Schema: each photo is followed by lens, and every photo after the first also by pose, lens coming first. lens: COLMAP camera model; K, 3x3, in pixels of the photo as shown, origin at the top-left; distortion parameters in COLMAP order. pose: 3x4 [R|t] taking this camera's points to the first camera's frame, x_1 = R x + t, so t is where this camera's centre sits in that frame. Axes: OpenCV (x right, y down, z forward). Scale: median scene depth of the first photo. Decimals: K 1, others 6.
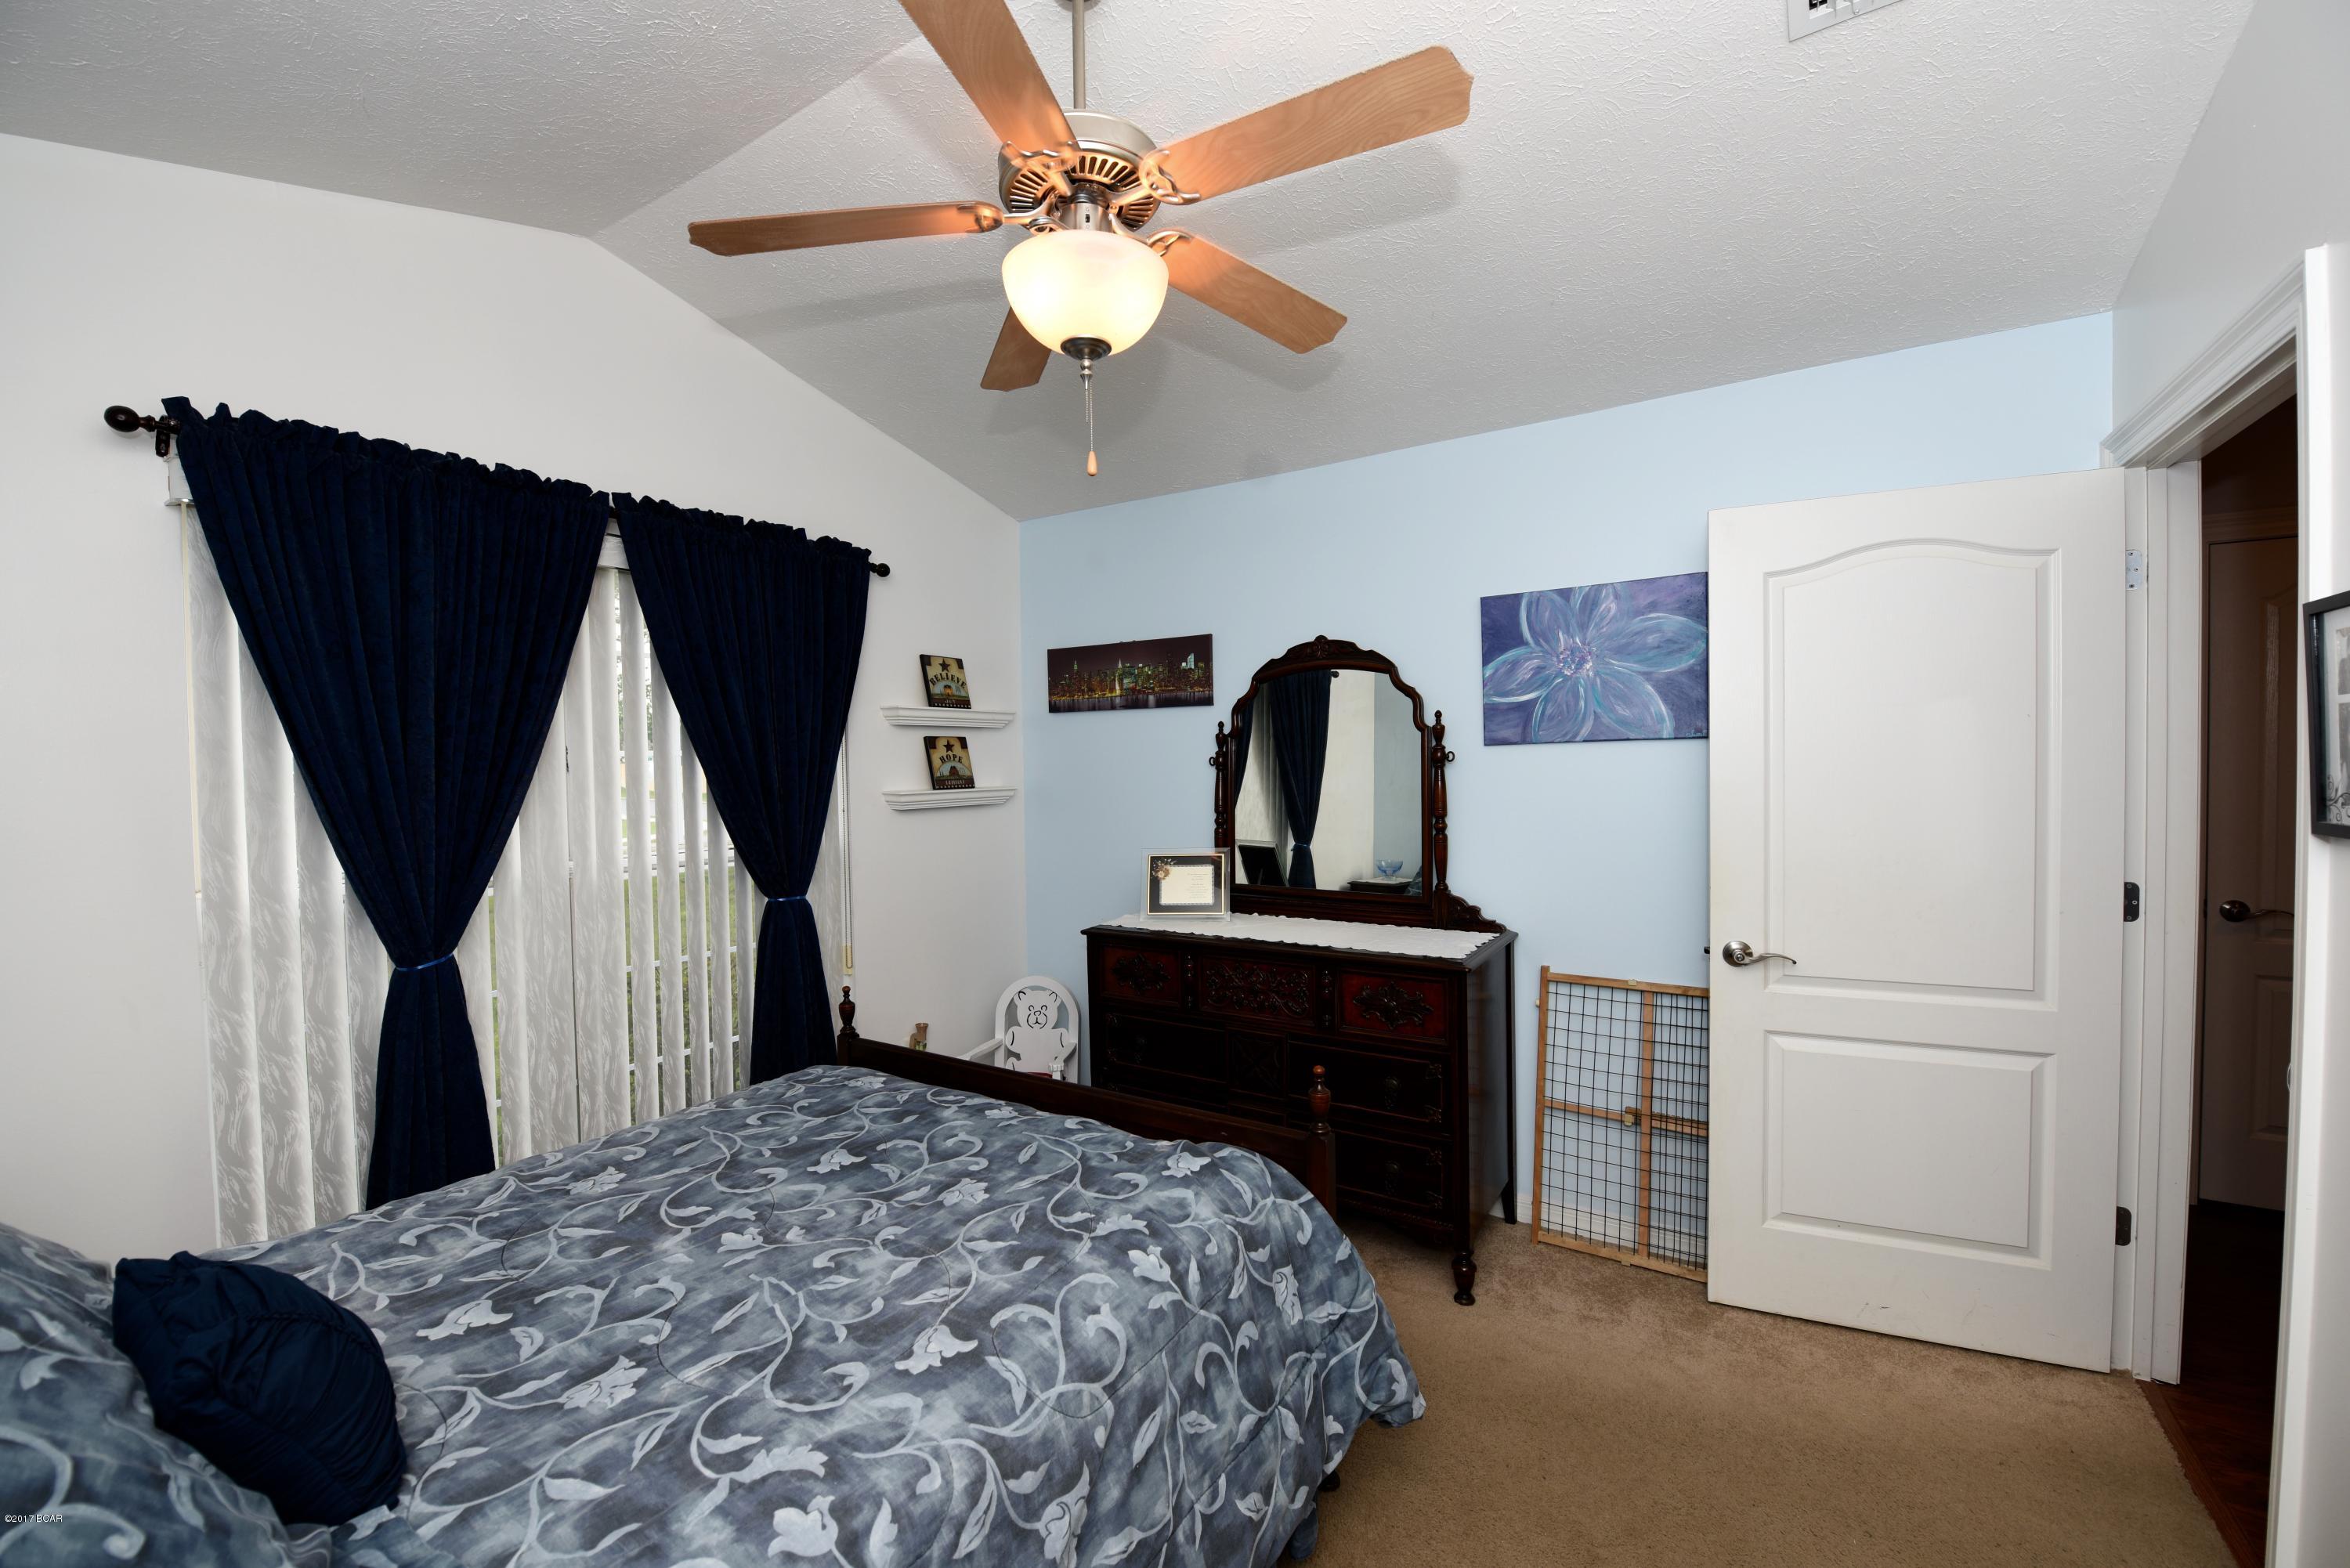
lens RADIAL K [[933.6, 0, 1172.6], [0, 933.6, 789.4], [0, 0, 1]] dist [-0.026346, 0.000162]
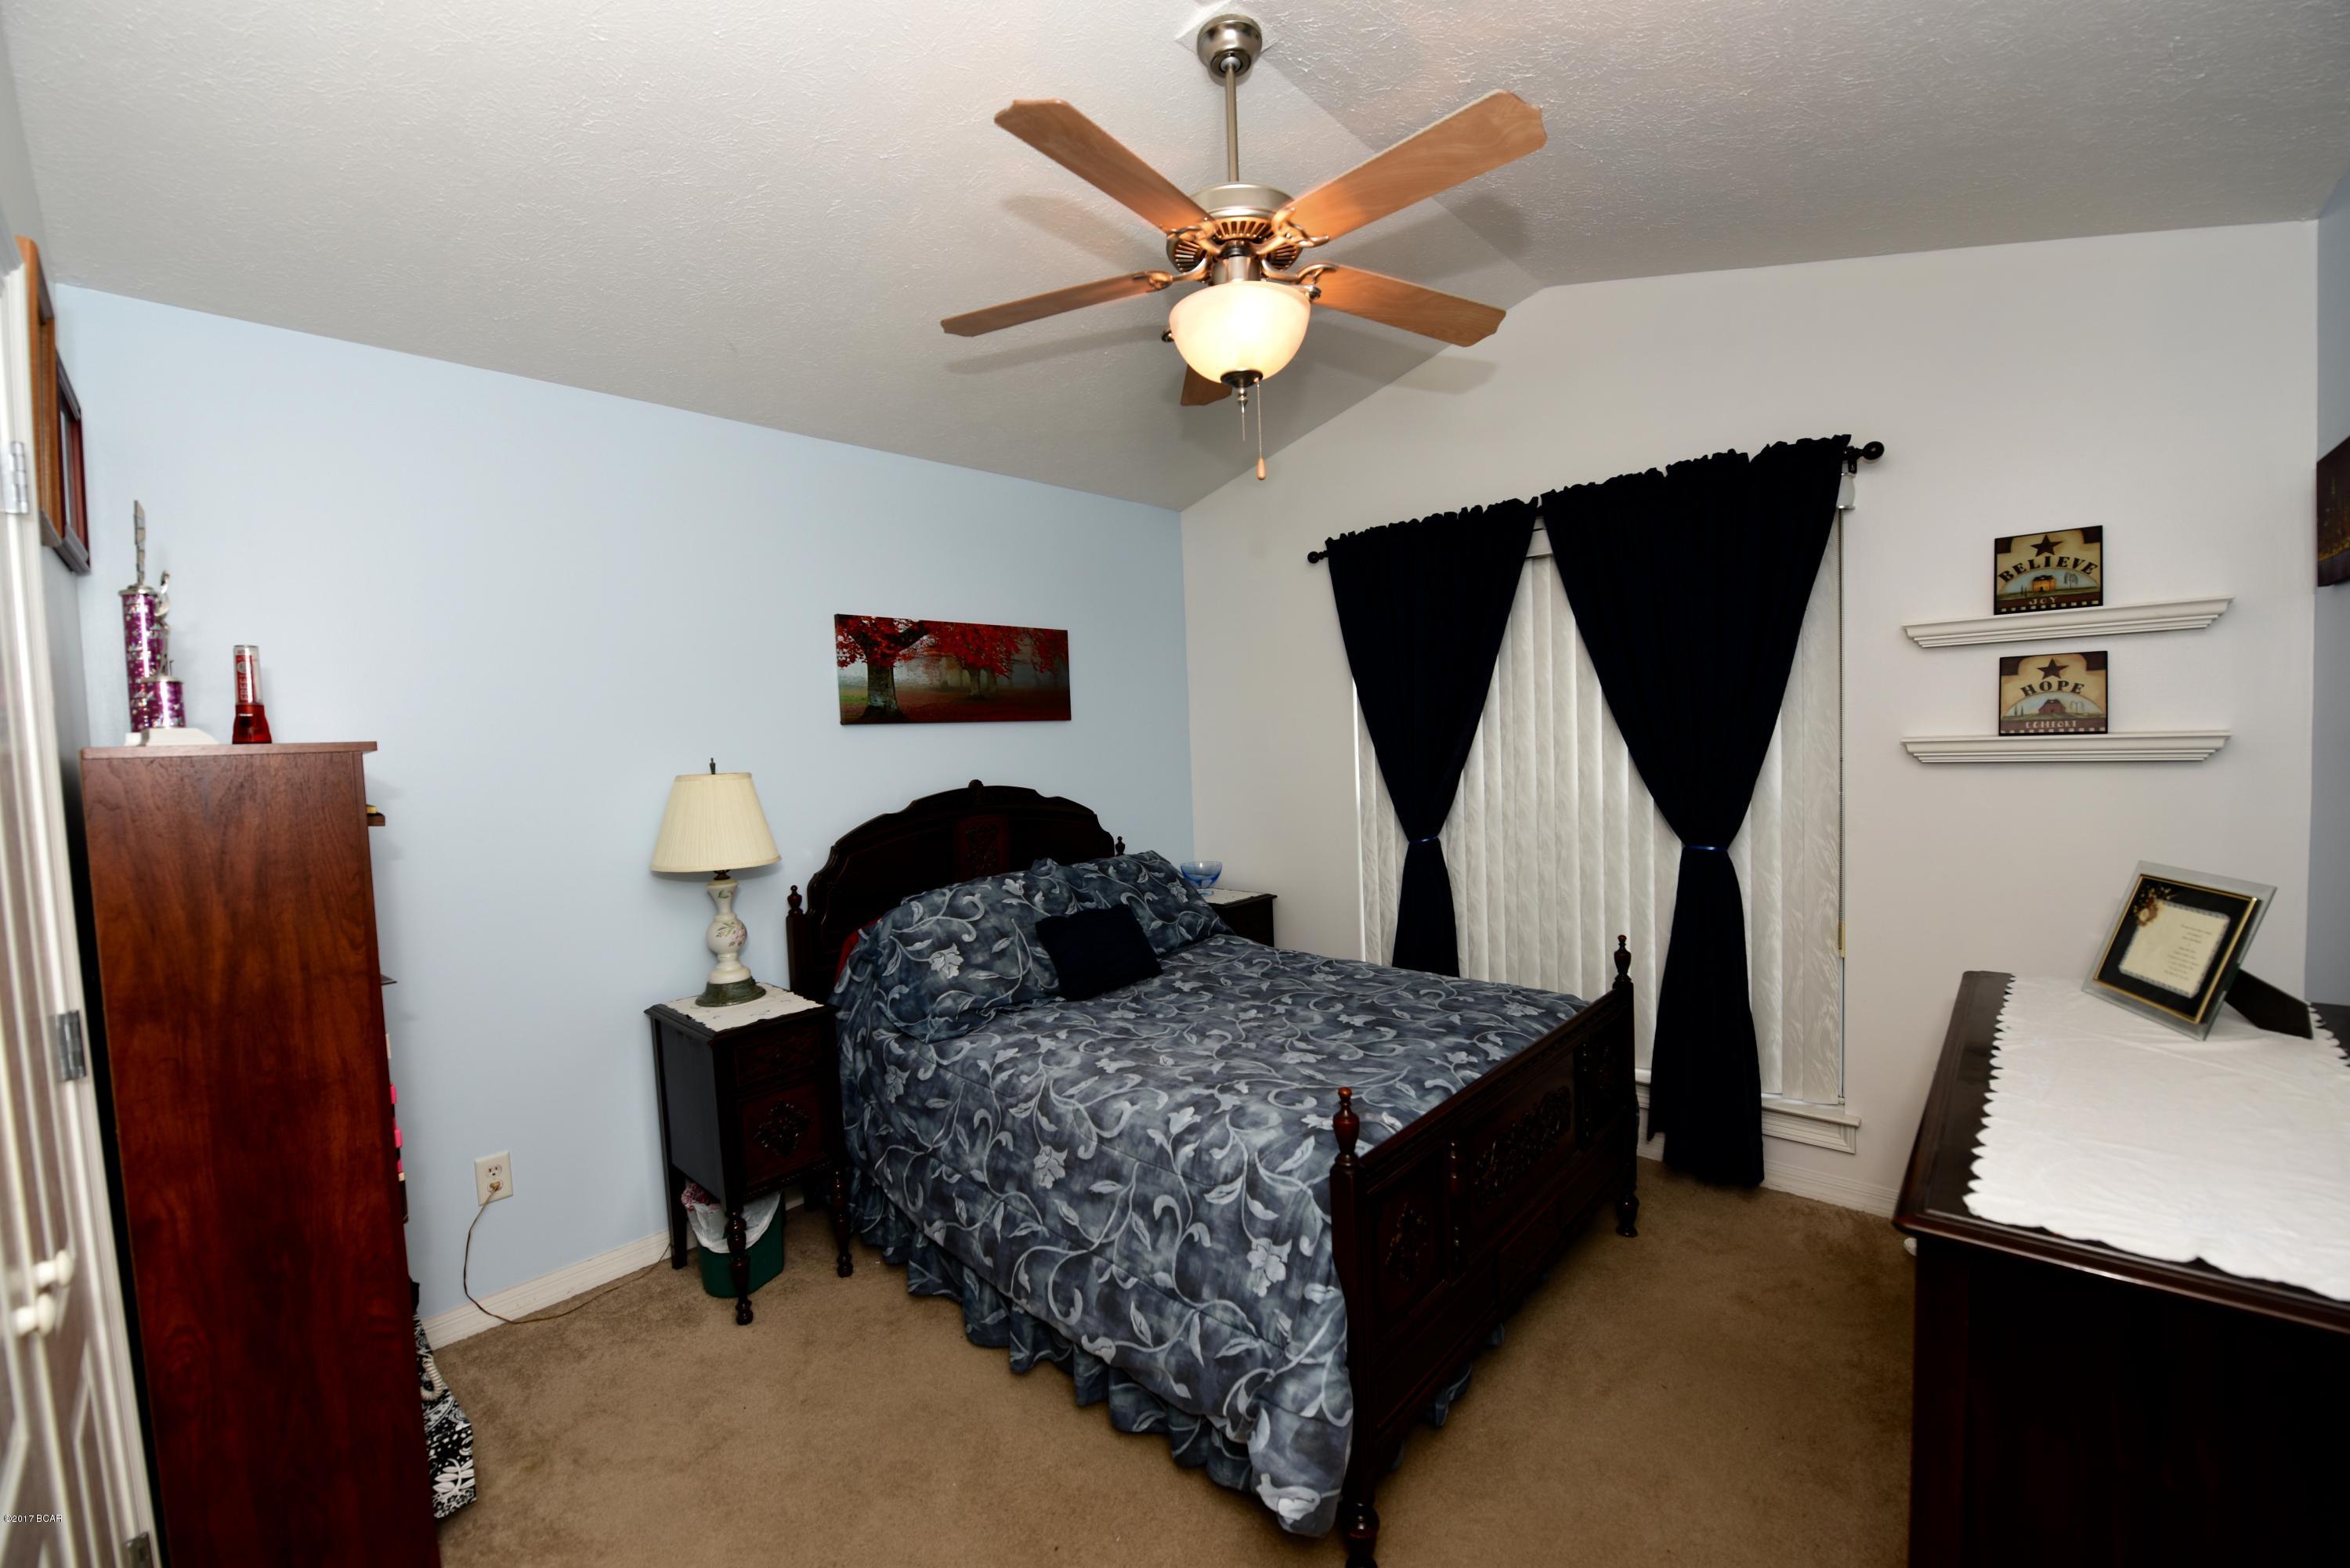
lens RADIAL K [[933.6, 0, 1172.2], [0, 933.6, 782.6], [0, 0, 1]] dist [-0.026346, 0.000162]
pose [[-0.189122, 0.072703, -0.979259, 1.013221], [0.015197, 0.997353, 0.071112, -0.042860], [0.981836, -0.001433, -0.189726, 1.024599]]
